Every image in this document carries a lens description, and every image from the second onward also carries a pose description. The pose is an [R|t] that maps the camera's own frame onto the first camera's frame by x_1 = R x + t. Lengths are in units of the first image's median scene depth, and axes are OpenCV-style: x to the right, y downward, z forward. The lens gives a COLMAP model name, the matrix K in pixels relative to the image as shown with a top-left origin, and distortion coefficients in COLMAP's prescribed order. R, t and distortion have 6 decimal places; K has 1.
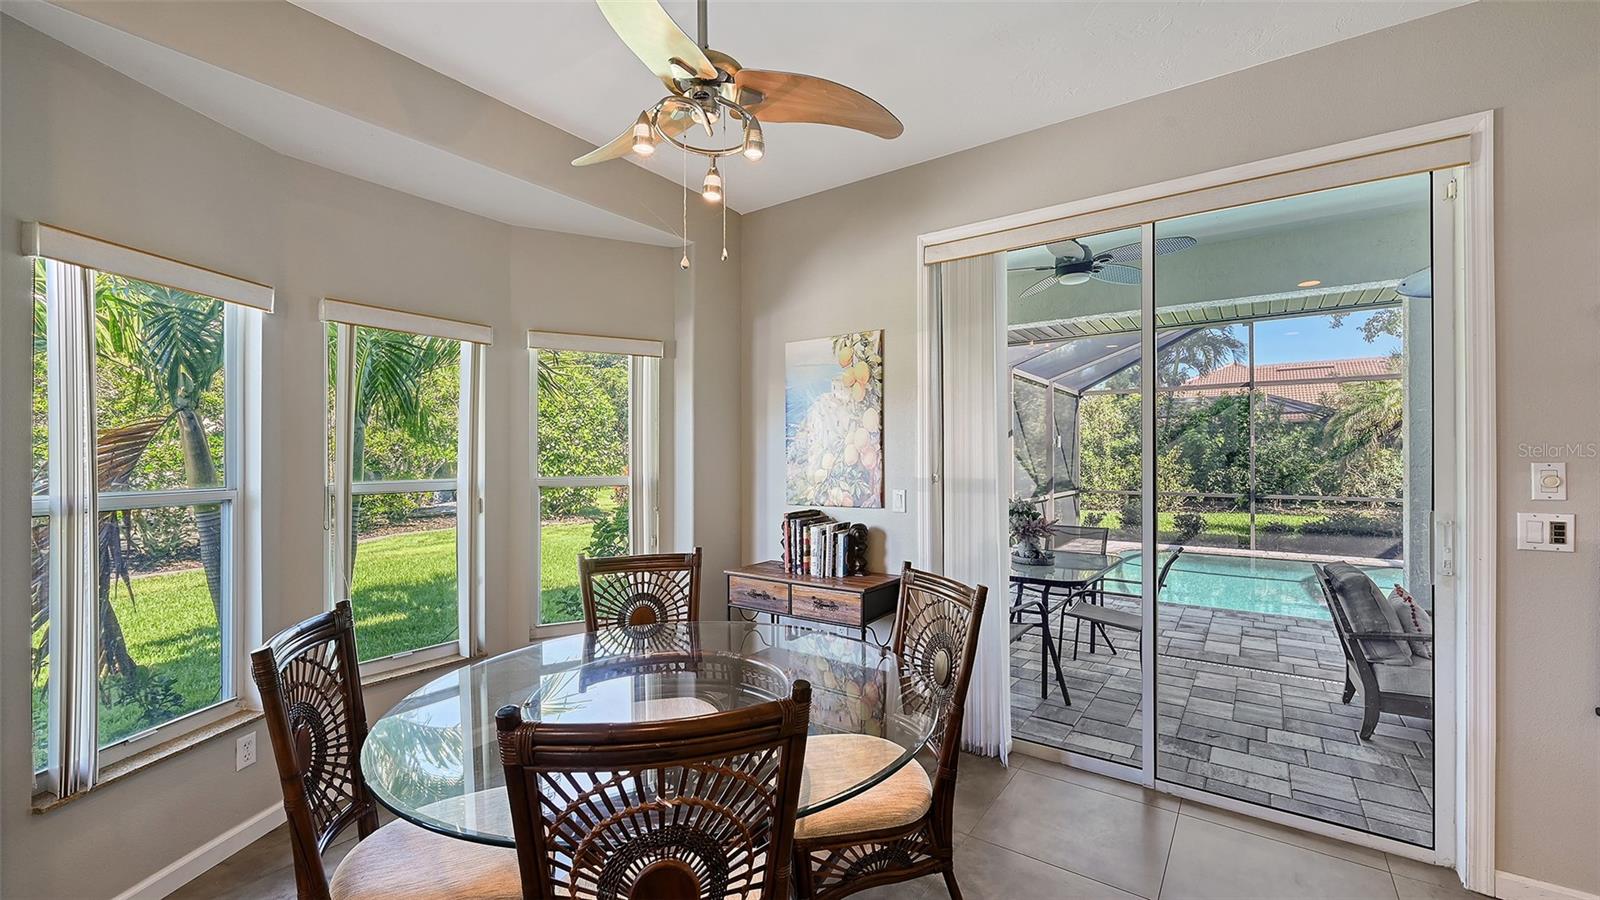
lens RADIAL K [[654.6, 0, 800.2], [0, 654.6, 467.0], [0, 0, 1]] dist [-0.000914, 0.000052]
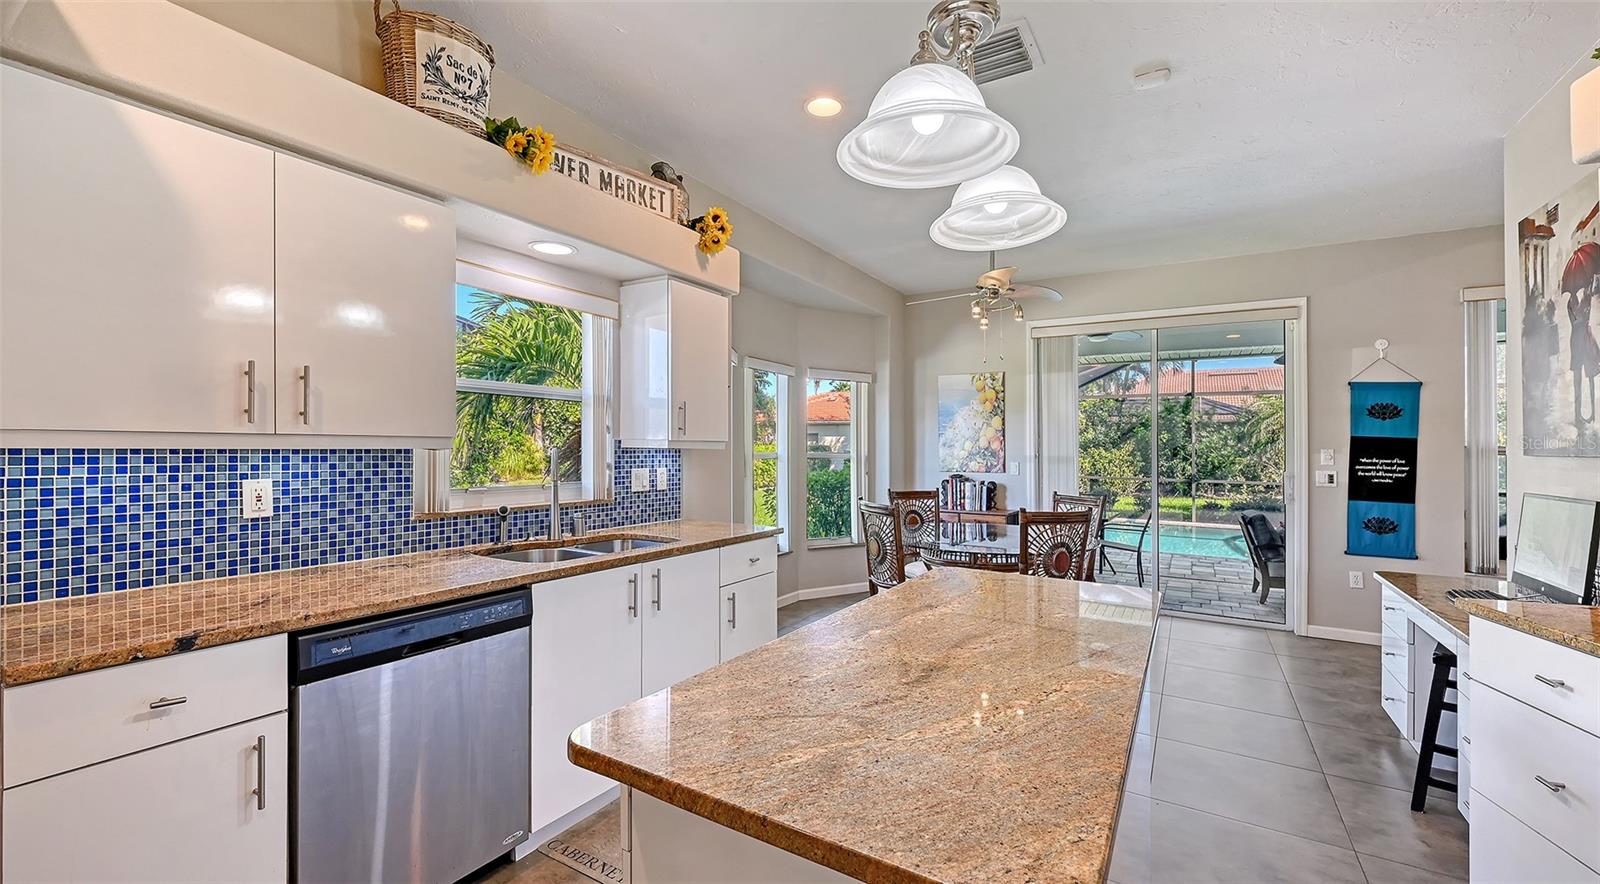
lens RADIAL K [[642.1, 0, 810.8], [0, 642.1, 446.2], [0, 0, 1]] dist [-0.001391, -0.000310]
pose [[0.997126, 0.014881, 0.074291, -0.505623], [-0.013548, 0.999739, -0.018413, 0.028940], [-0.074546, 0.017354, 0.997067, -0.666367]]
